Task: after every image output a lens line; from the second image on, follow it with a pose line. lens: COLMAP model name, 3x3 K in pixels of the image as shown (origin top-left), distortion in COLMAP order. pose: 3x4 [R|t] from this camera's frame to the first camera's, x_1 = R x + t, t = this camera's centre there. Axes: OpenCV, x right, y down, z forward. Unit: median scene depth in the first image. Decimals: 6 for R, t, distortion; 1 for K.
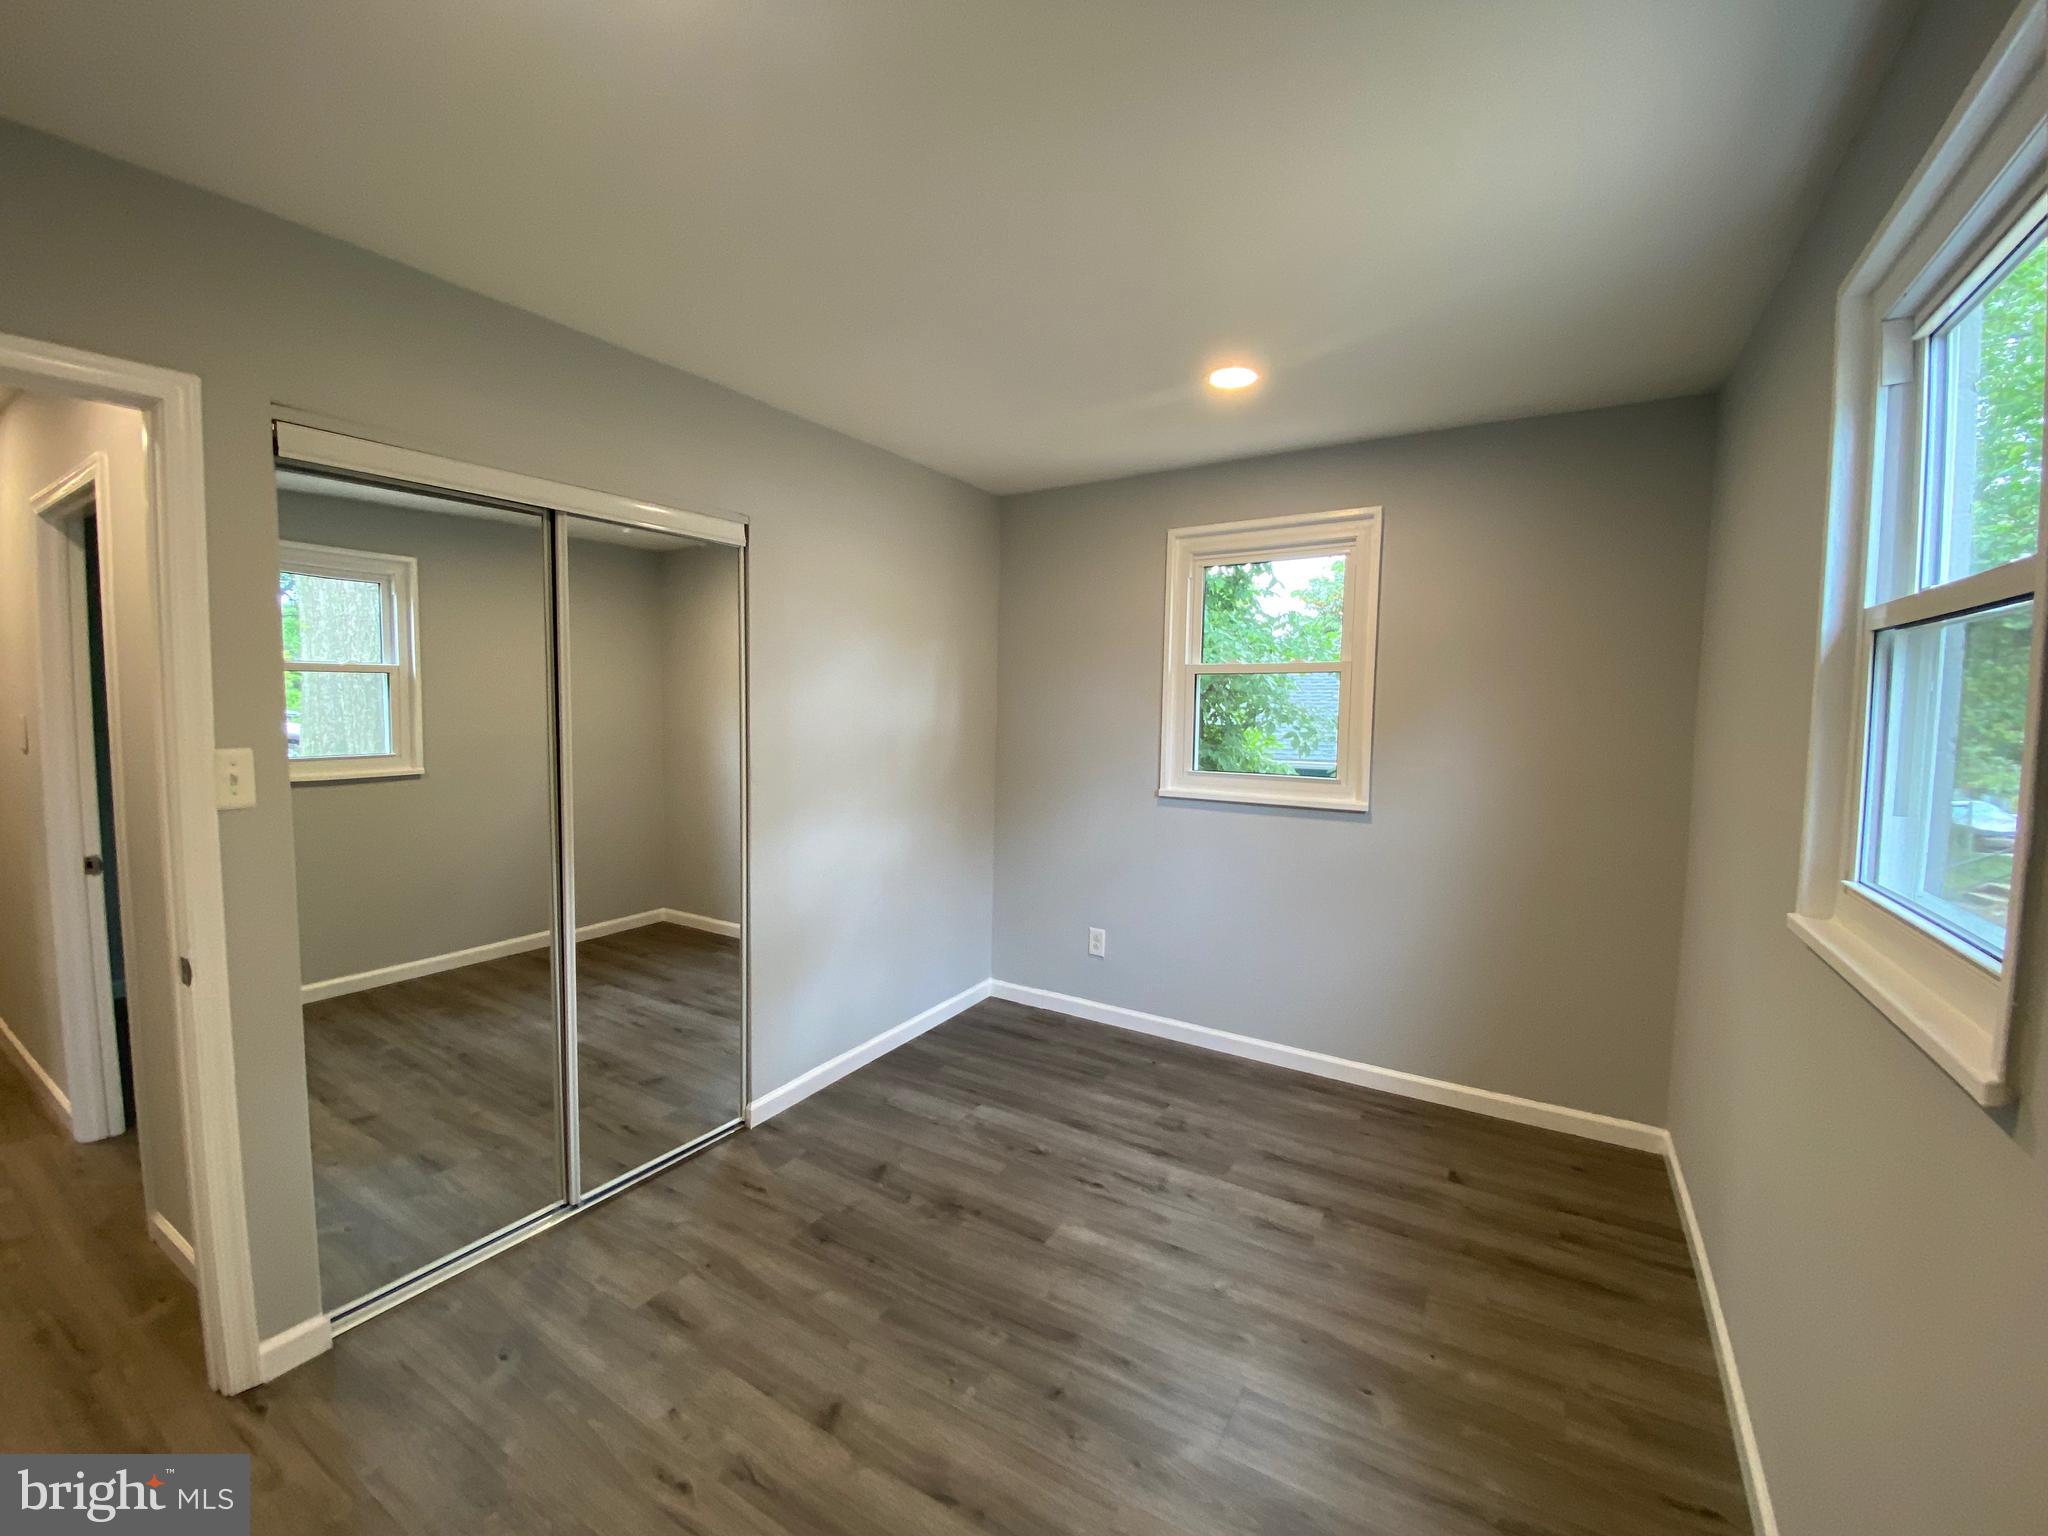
lens RADIAL K [[852.5, 0, 1029.2], [0, 852.5, 762.0], [0, 0, 1]] dist [-0.001506, -0.000131]
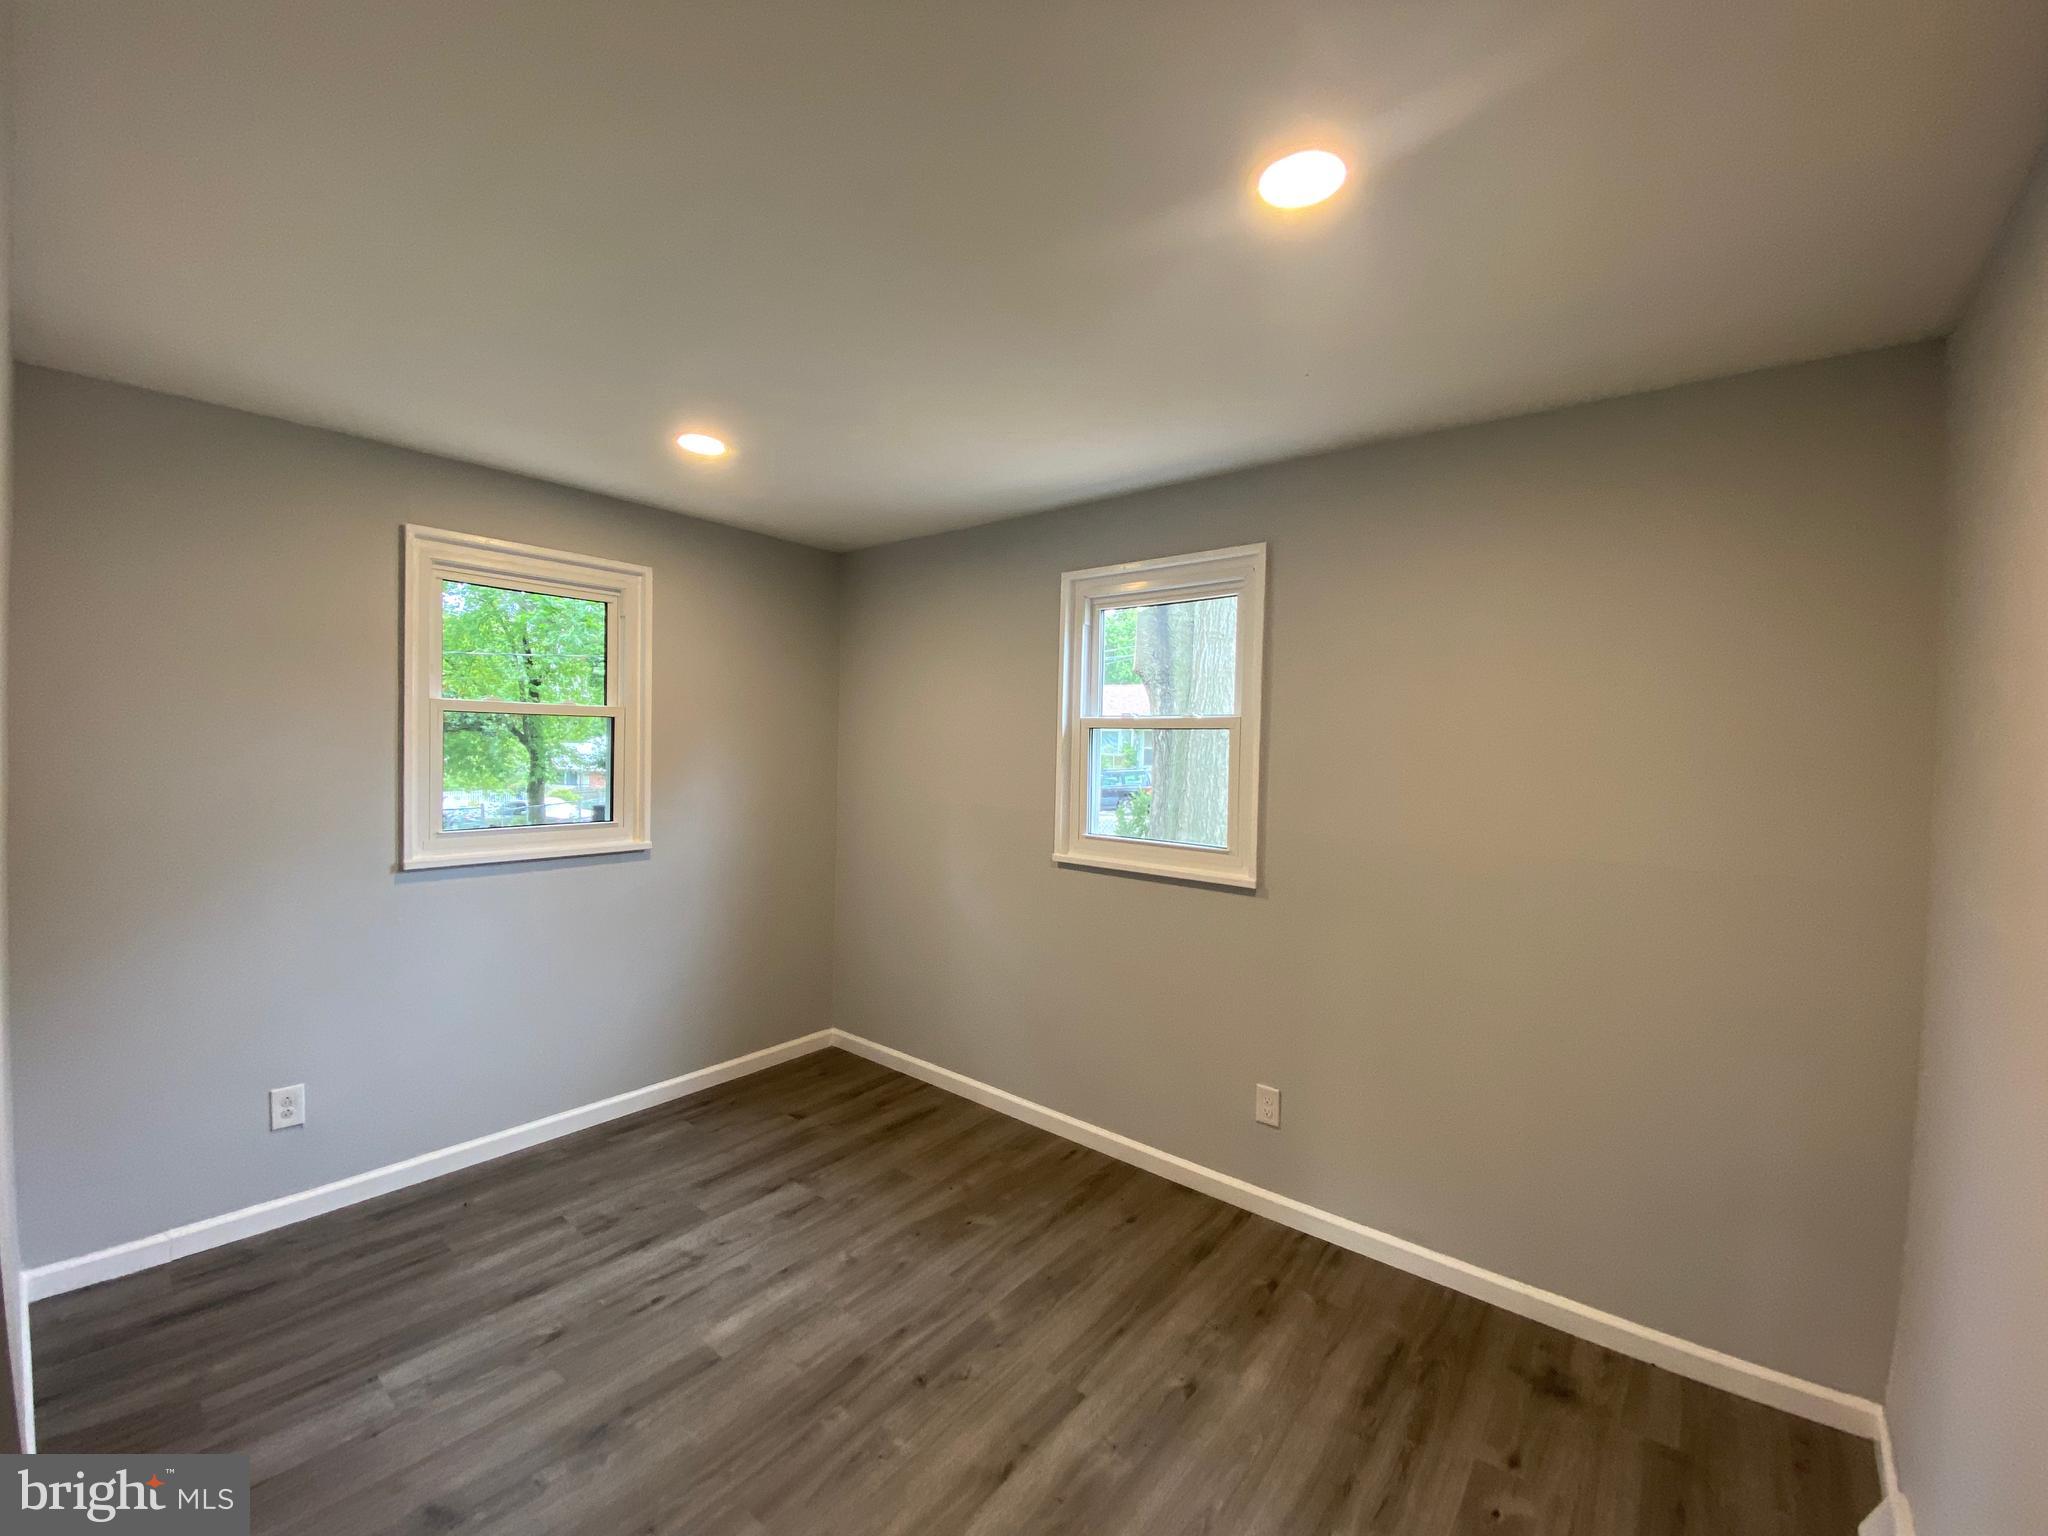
lens RADIAL K [[838.3, 0, 1018.9], [0, 838.3, 765.6], [0, 0, 1]] dist [0.041375, -0.024520]
pose [[0.150266, -0.042801, 0.987719, -0.707511], [0.056472, 0.997803, 0.034647, -0.069541], [-0.987031, 0.050572, 0.152353, 0.455525]]
